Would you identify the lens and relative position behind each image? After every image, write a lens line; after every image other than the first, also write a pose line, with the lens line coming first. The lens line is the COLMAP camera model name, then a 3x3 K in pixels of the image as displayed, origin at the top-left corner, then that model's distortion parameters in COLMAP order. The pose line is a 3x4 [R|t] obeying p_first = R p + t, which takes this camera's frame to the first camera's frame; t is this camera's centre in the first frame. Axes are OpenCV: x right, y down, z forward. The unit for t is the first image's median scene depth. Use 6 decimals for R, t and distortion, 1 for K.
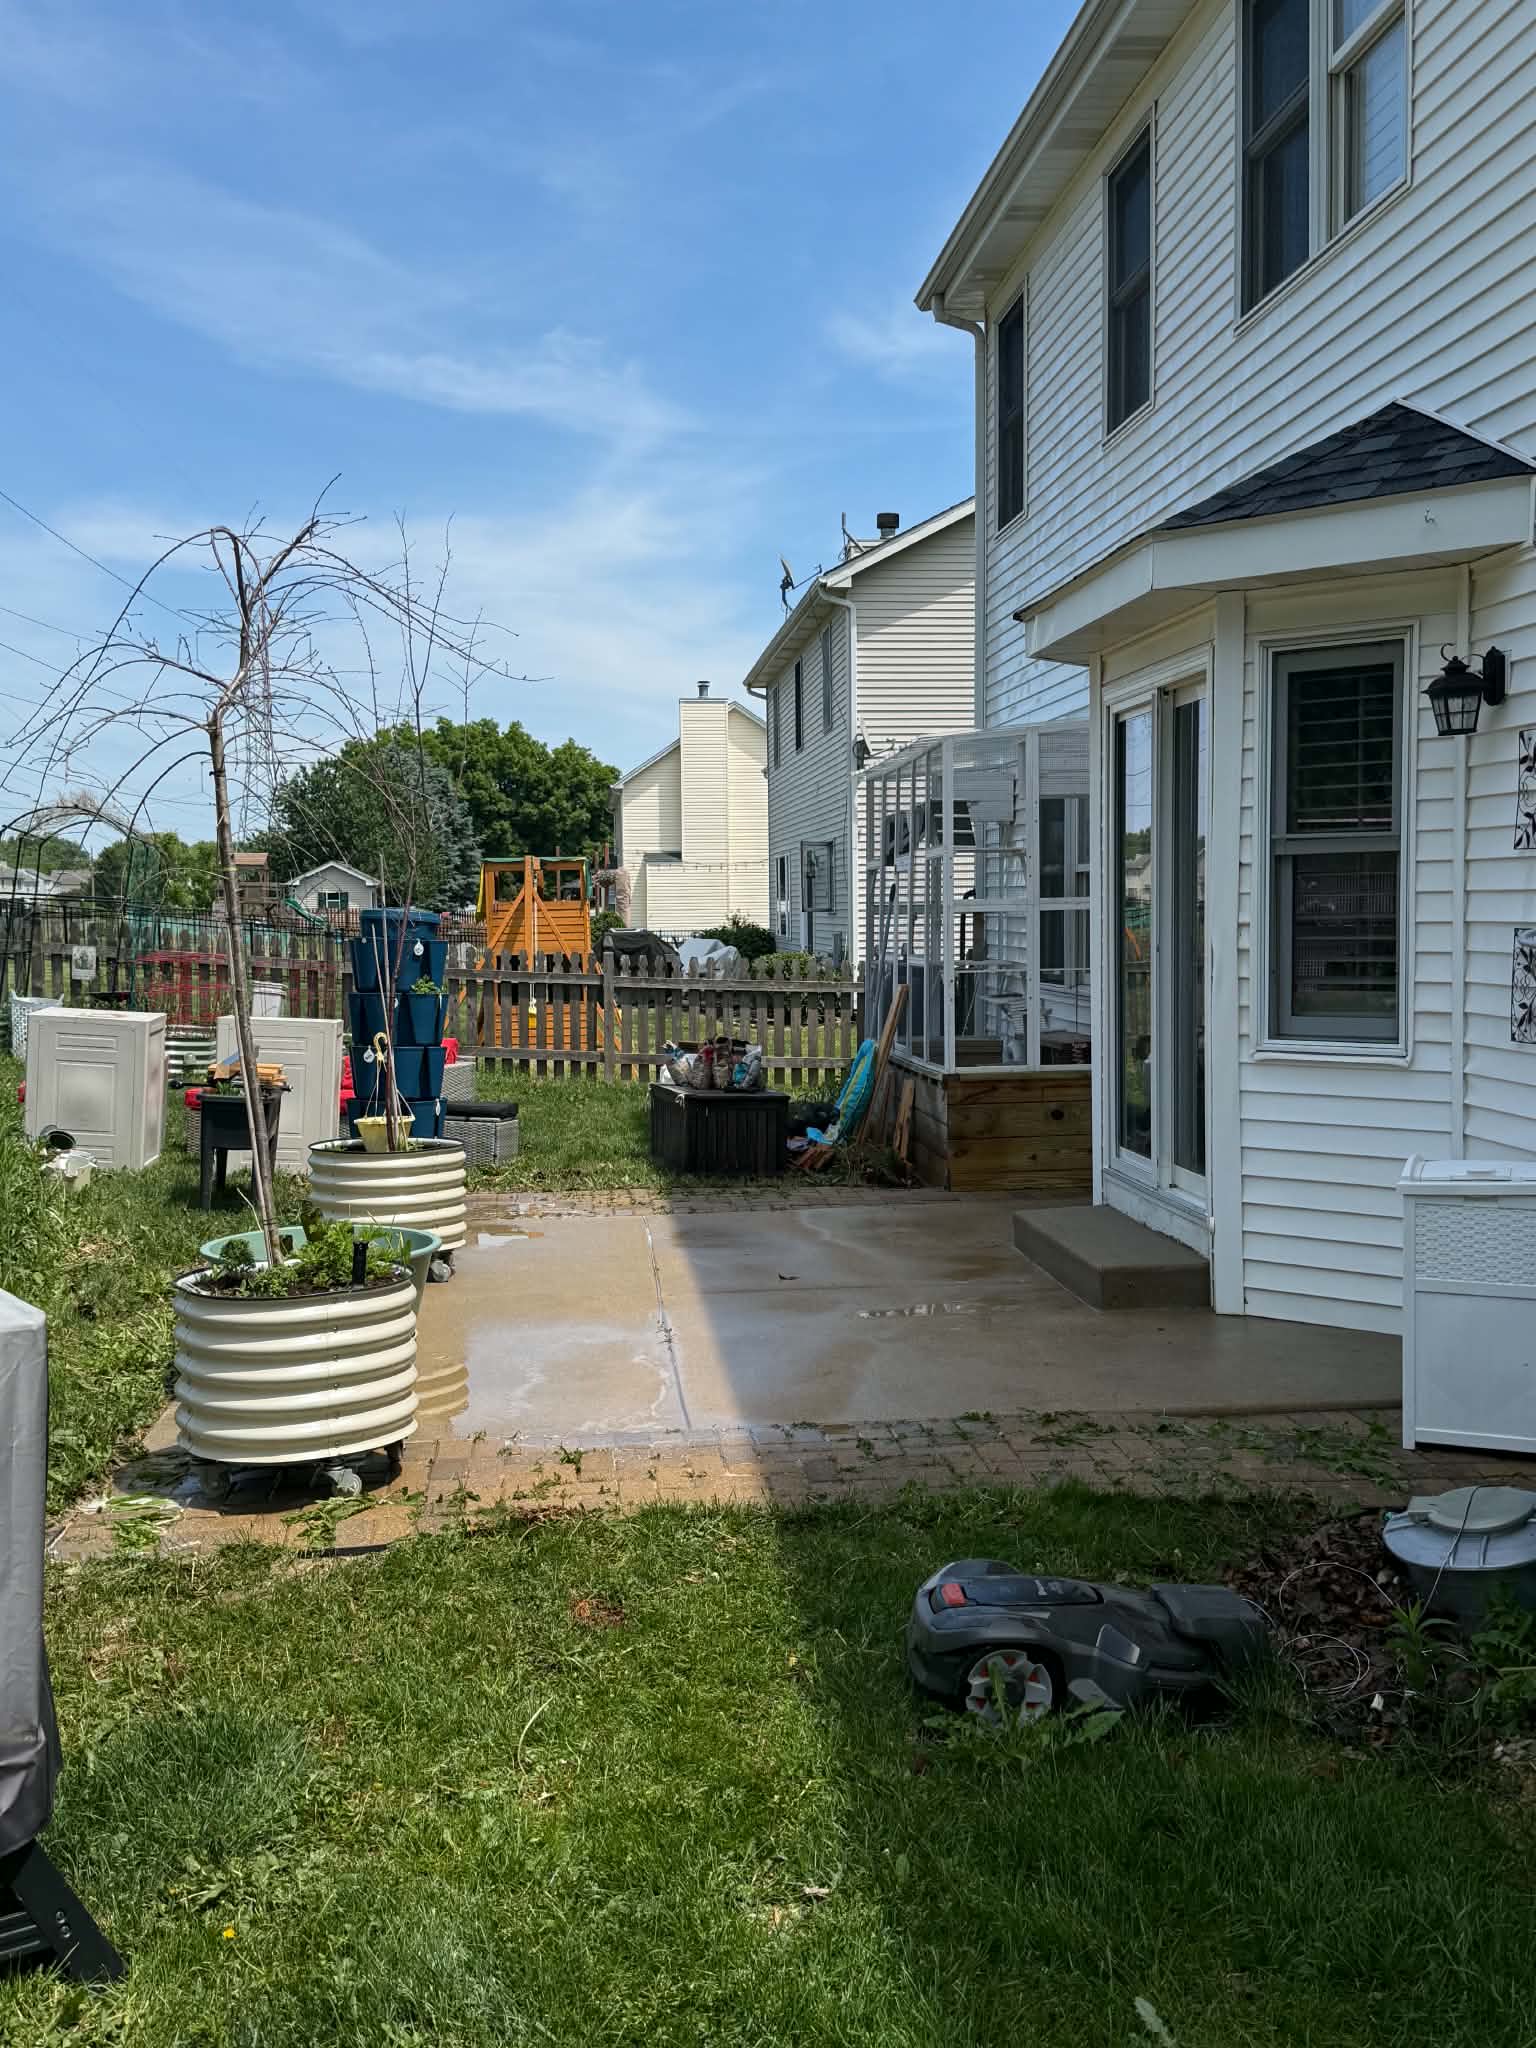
lens RADIAL K [[2075.3, 0, 768.0], [0, 2075.3, 1024.0], [0, 0, 1]] dist [0.194235, -0.416776]
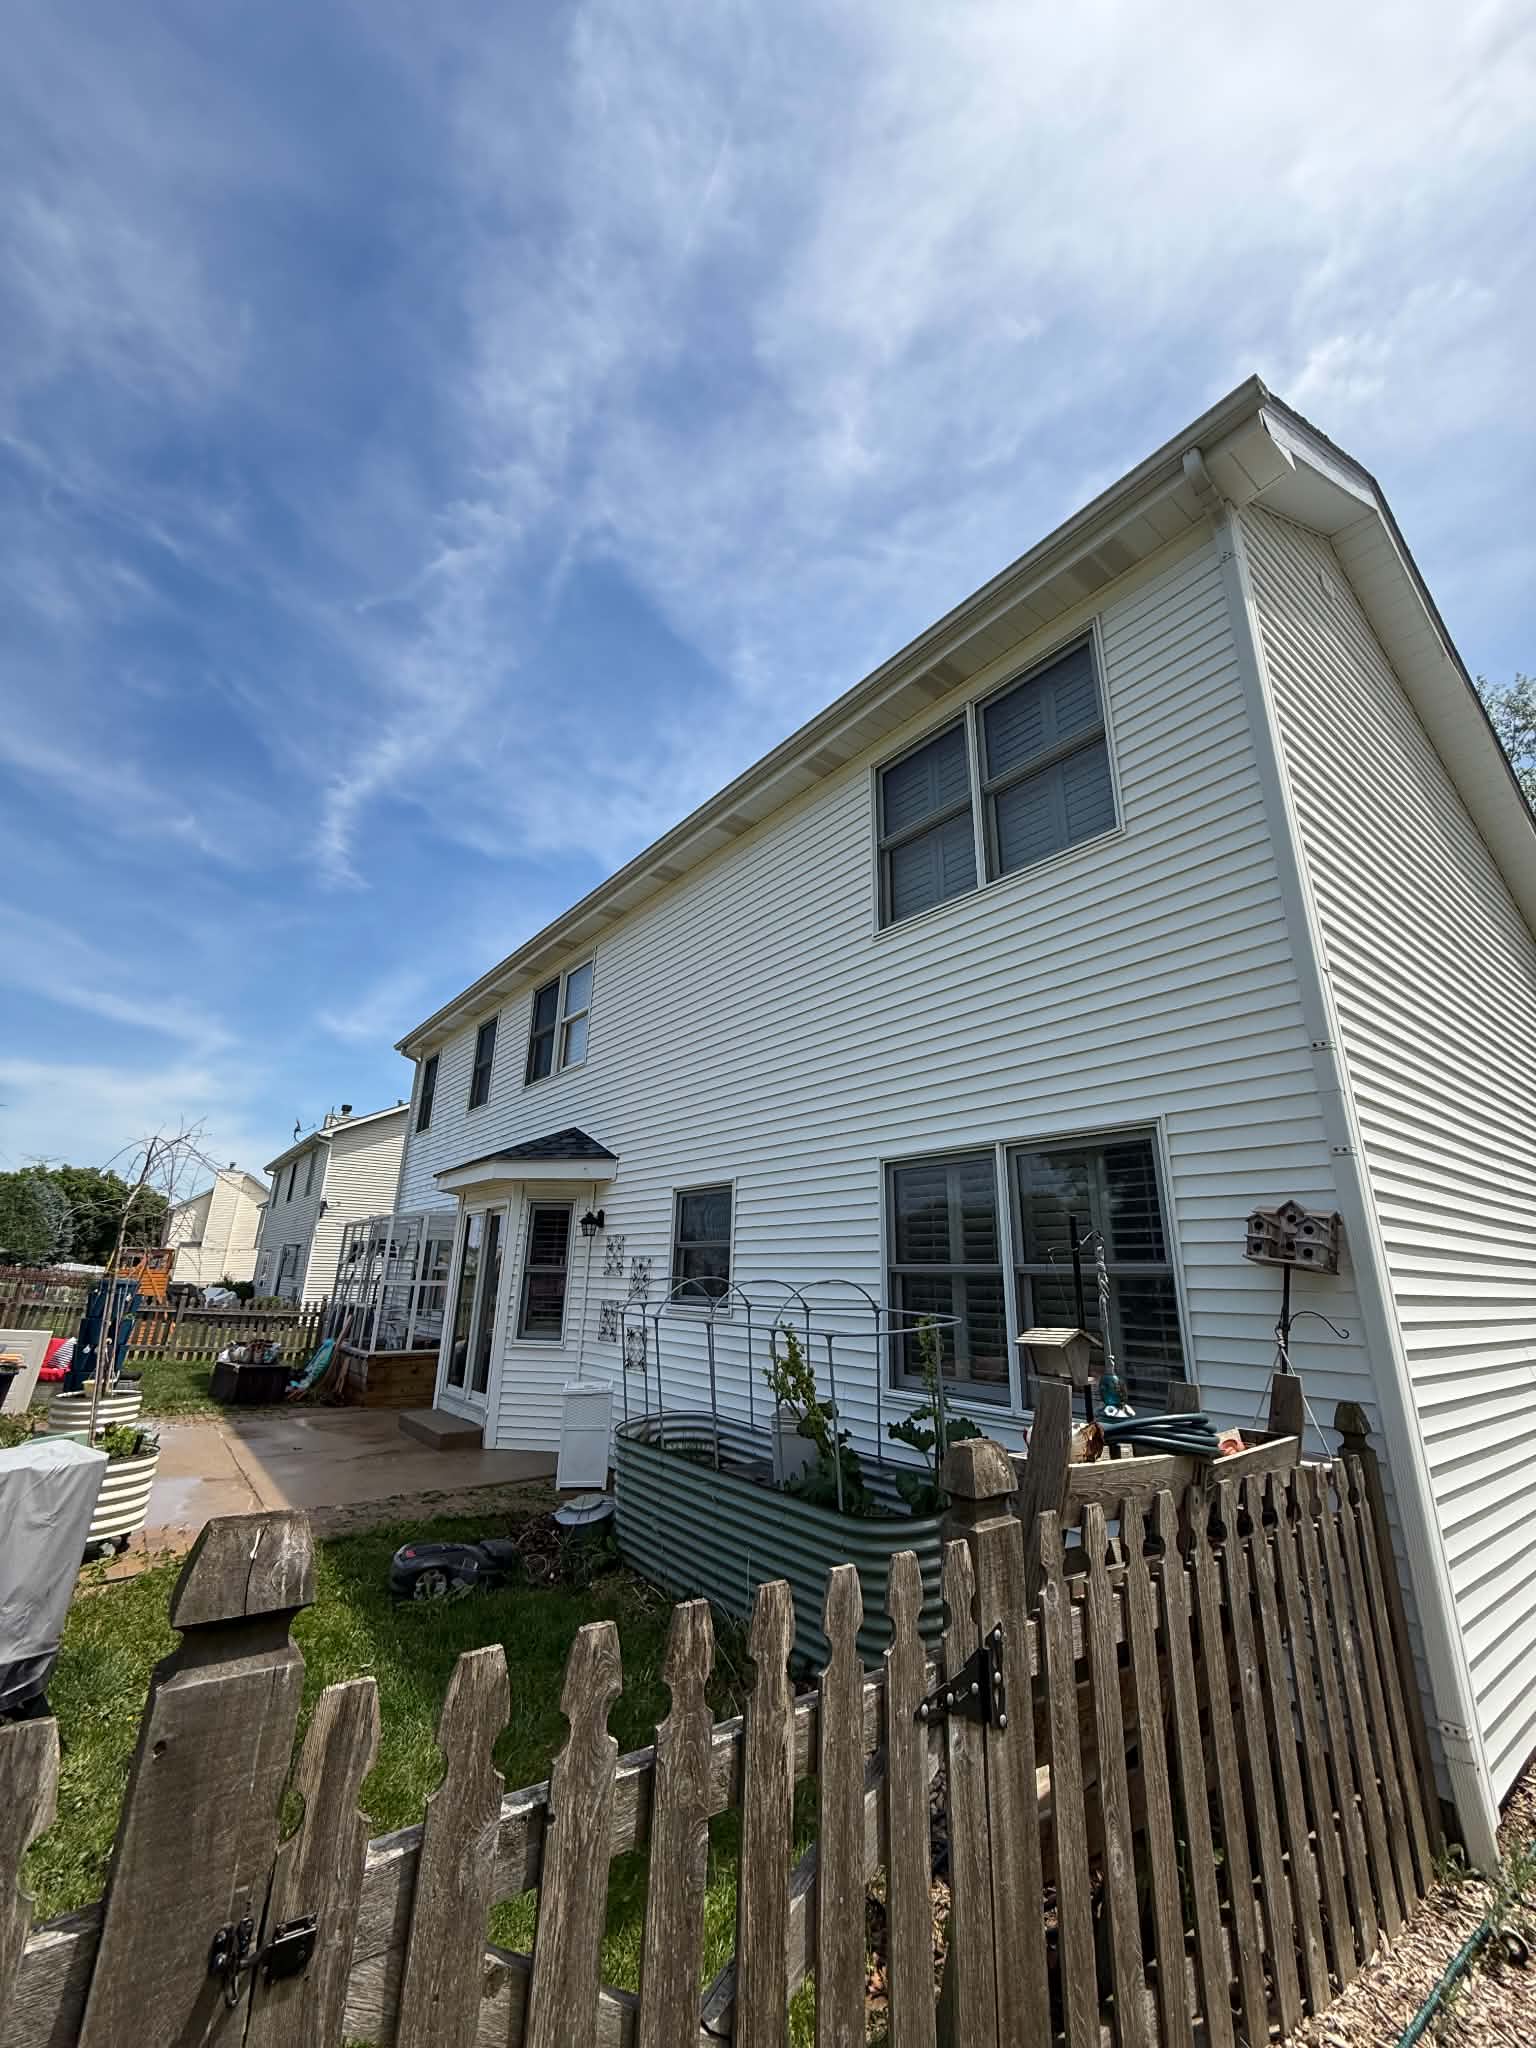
lens RADIAL K [[810.5, 0, 768.0], [0, 810.5, 1024.0], [0, 0, 1]] dist [-0.000461, 0.000022]
pose [[0.846363, 0.187394, 0.498552, -0.090937], [0.000607, 0.935719, -0.352745, -0.004813], [-0.532607, 0.298853, 0.791844, -0.164028]]
